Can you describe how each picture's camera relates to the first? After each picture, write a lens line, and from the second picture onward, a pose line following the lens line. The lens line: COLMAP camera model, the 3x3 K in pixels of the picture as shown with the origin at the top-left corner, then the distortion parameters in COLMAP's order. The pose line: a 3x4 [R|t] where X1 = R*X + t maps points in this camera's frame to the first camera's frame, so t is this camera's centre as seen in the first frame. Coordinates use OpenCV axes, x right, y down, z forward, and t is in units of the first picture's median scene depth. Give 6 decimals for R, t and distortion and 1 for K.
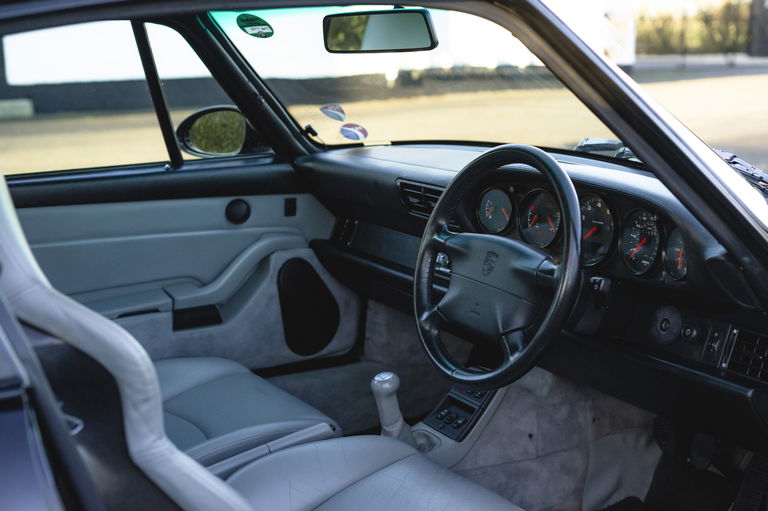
lens RADIAL K [[1132.3, 0, 384.9], [0, 1132.3, 257.6], [0, 0, 1]] dist [-0.002198, 0.000000]
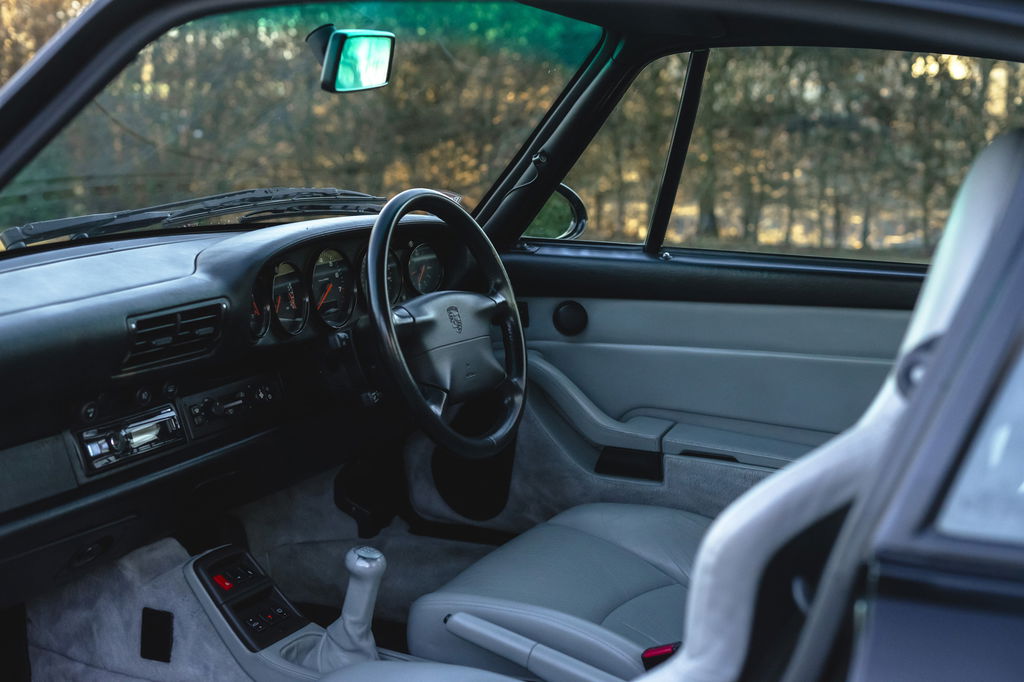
lens RADIAL K [[1509.7, 0, 513.4], [0, 1509.7, 346.8], [0, 0, 1]] dist [-0.002198, 0.000000]
pose [[-0.582415, -0.132648, 0.801996, -0.907515], [0.157483, 0.949493, 0.271408, -0.295071], [-0.797491, 0.284372, -0.532109, 1.601157]]
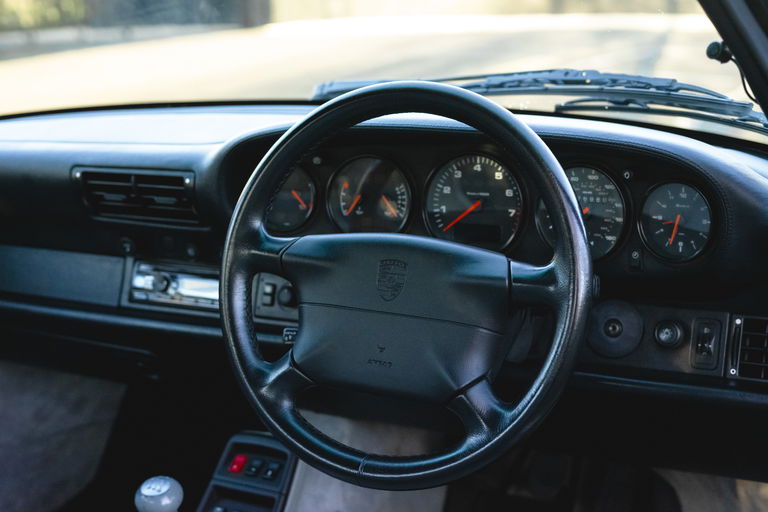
lens RADIAL K [[1132.3, 0, 383.1], [0, 1132.3, 251.6], [0, 0, 1]] dist [-0.002198, 0.000000]
pose [[0.844838, -0.141614, 0.515939, -0.224846], [0.132865, 0.989658, 0.054077, -0.043606], [-0.518262, 0.022864, 0.854917, 0.475220]]
